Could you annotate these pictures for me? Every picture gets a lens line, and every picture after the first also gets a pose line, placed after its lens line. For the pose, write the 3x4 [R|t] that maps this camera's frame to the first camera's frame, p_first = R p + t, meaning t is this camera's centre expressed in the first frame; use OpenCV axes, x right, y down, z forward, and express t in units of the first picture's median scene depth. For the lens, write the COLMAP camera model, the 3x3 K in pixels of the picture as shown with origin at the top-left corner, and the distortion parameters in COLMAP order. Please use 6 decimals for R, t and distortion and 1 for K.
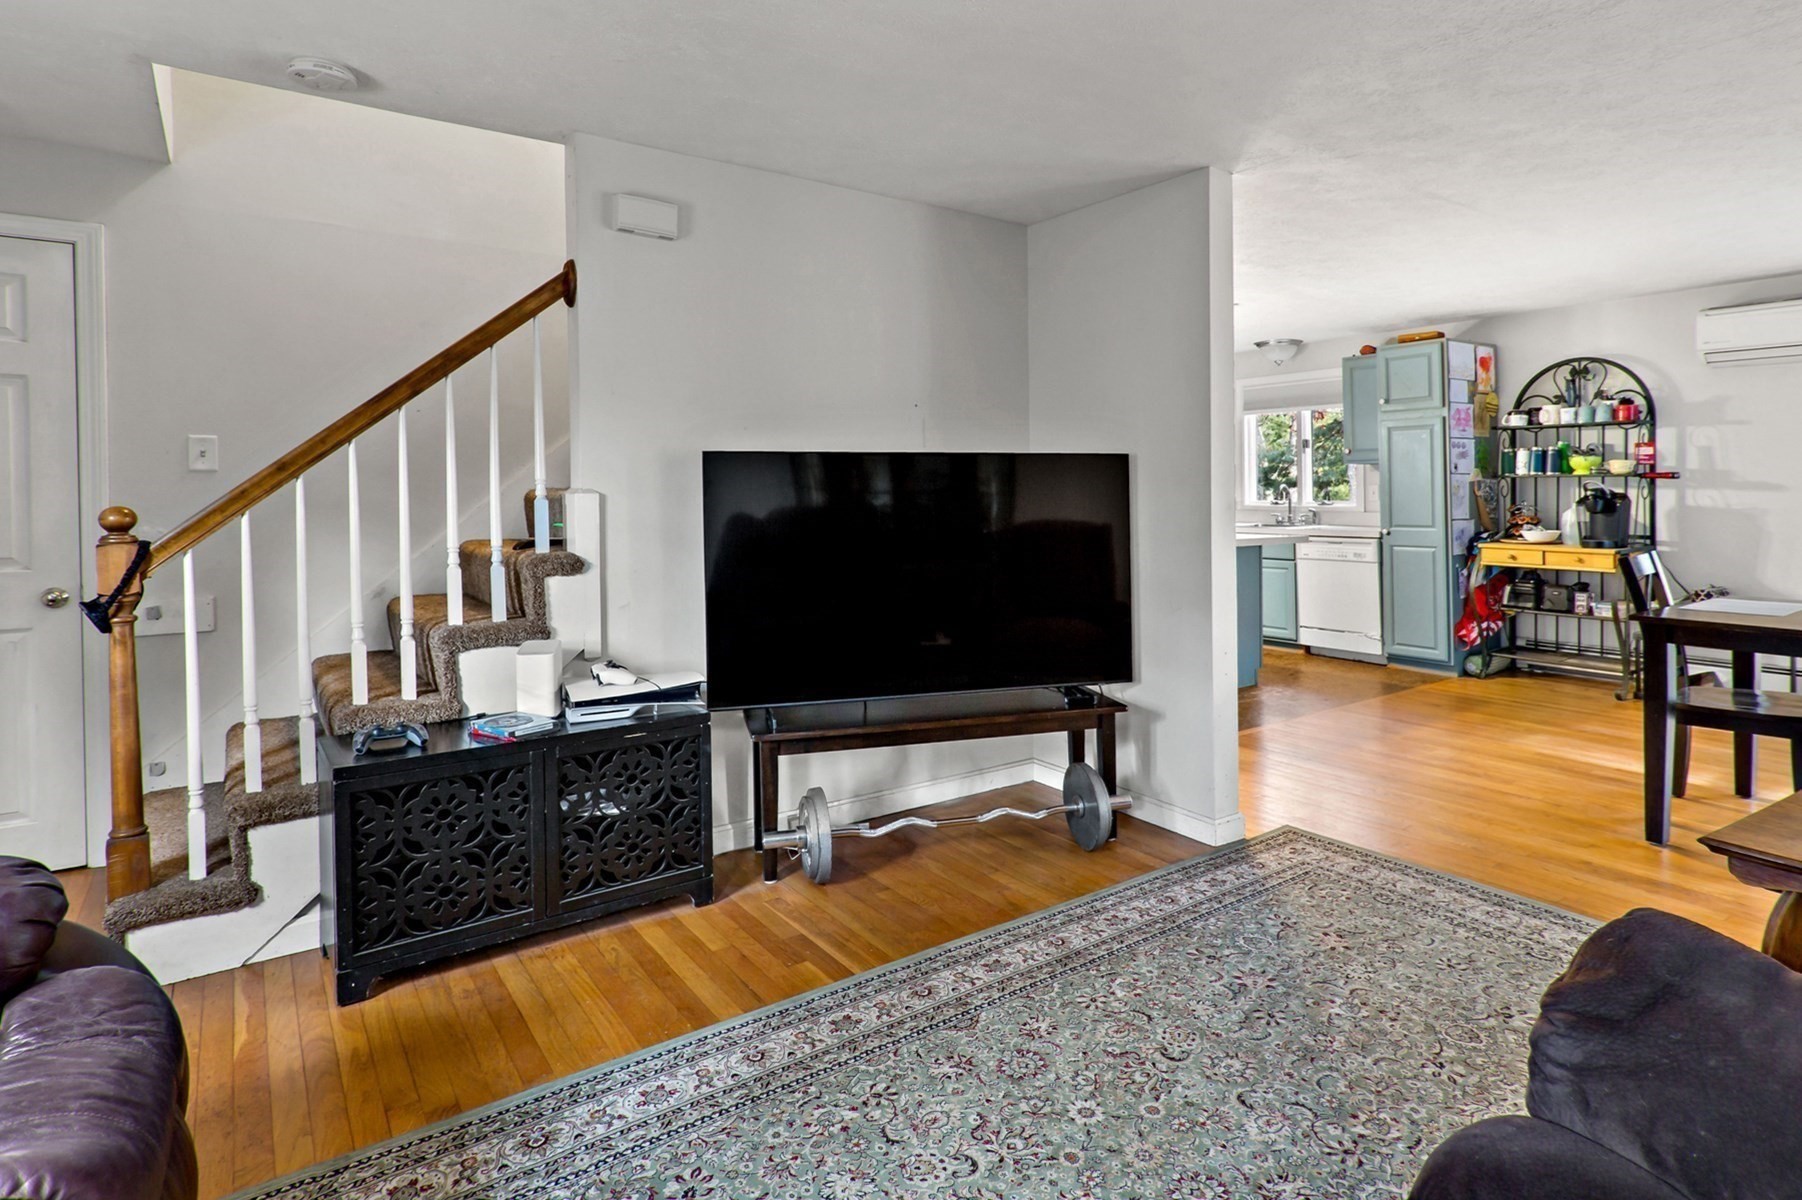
lens RADIAL K [[934.4, 0, 986.1], [0, 934.4, 476.6], [0, 0, 1]] dist [0.001733, 0.002110]
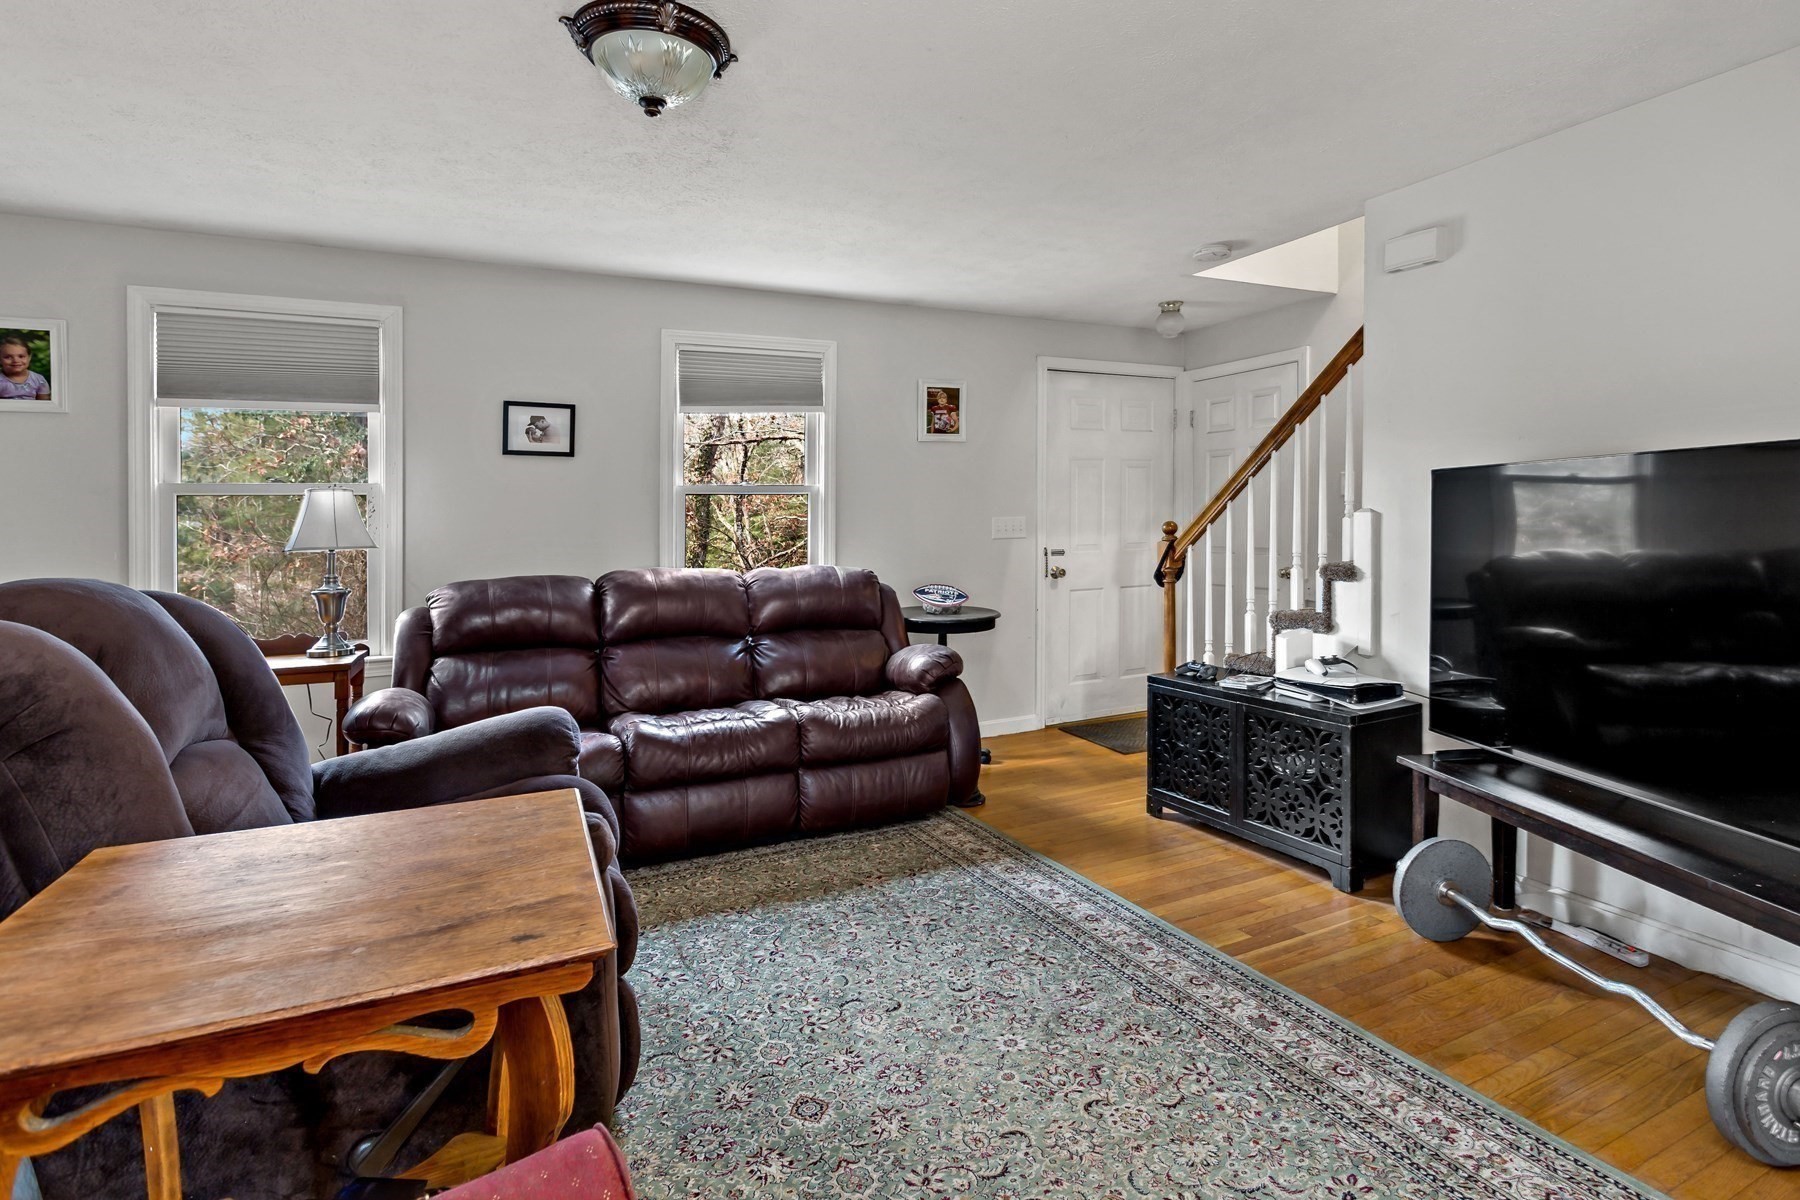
lens RADIAL K [[933.3, 0, 985.0], [0, 933.3, 476.7], [0, 0, 1]] dist [0.001733, 0.002110]
pose [[-0.113531, -0.037436, -0.992829, 1.023151], [0.034458, 0.998540, -0.041592, 0.007907], [0.992937, -0.038933, -0.112075, 0.878166]]
